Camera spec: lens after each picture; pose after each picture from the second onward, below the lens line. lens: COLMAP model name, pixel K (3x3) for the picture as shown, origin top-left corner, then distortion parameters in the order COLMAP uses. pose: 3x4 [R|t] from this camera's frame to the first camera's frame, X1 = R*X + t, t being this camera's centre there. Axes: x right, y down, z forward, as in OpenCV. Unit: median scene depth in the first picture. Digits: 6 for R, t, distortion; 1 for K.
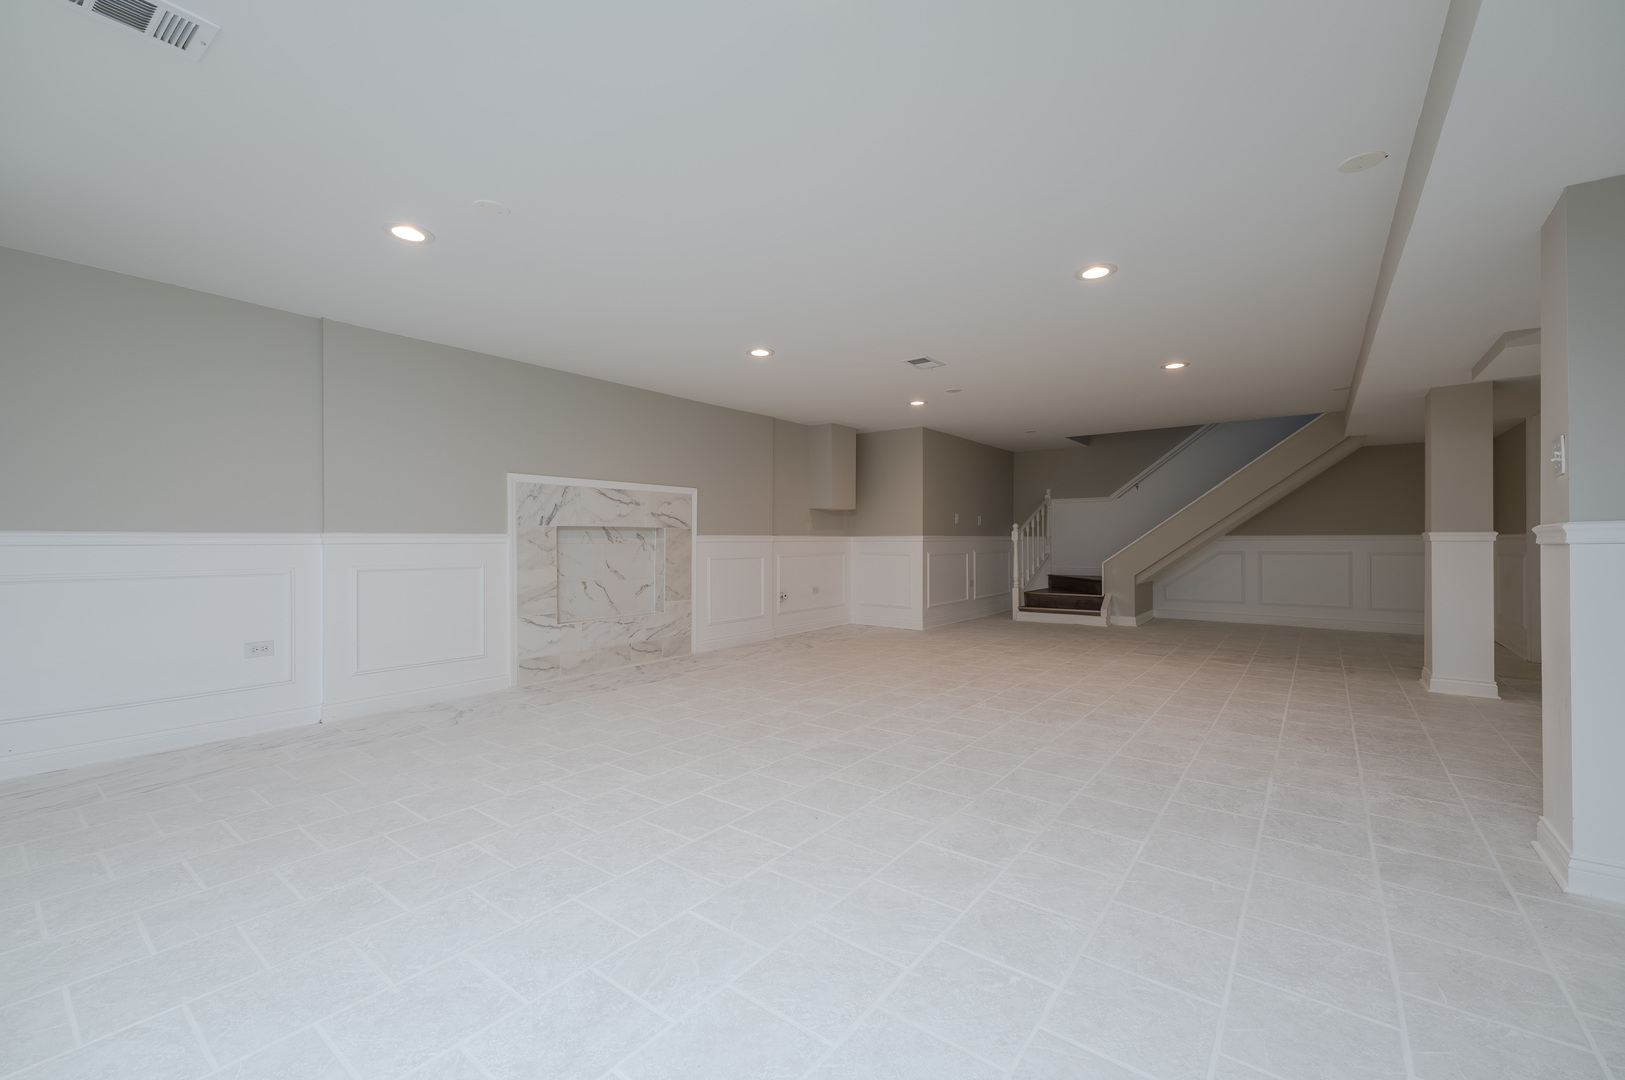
lens RADIAL K [[659.3, 0, 817.2], [0, 659.3, 545.4], [0, 0, 1]] dist [0.002286, 0.000338]
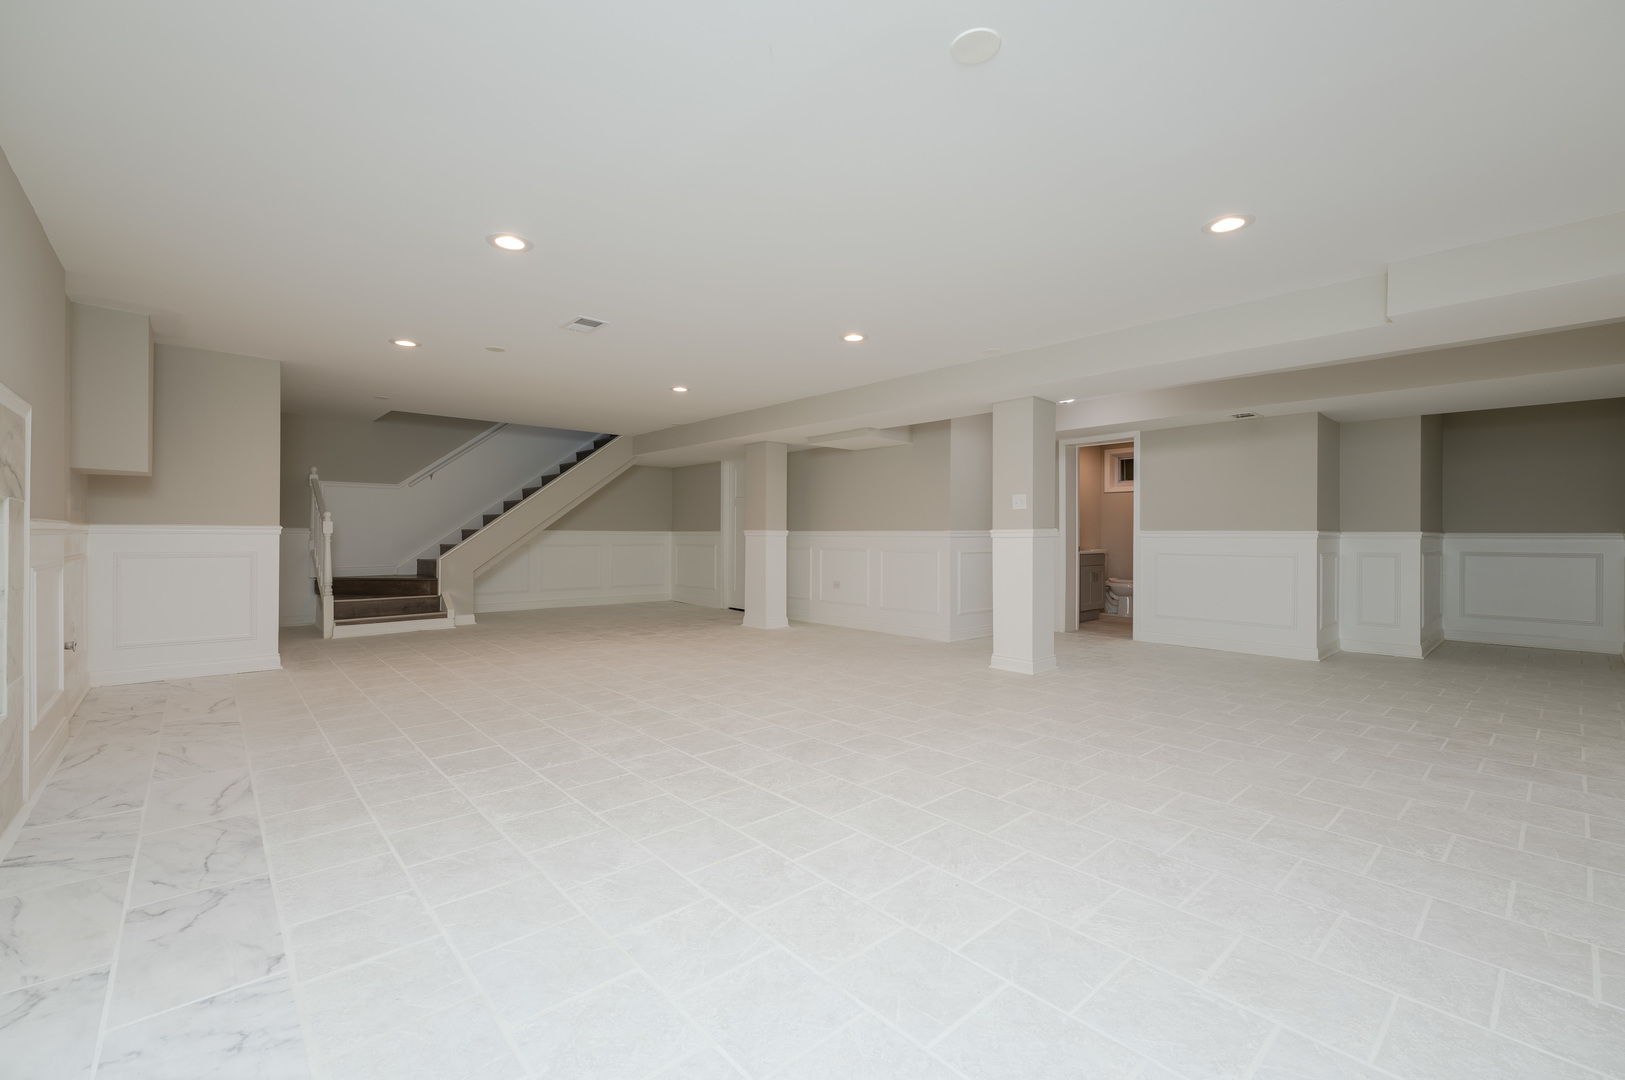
lens RADIAL K [[659.3, 0, 840.5], [0, 659.3, 537.1], [0, 0, 1]] dist [0.002286, 0.000338]
pose [[0.190011, -0.000426, 0.981782, -0.612129], [0.003348, 0.999994, -0.000214, -0.001495], [-0.981776, 0.003328, 0.190012, 0.514713]]
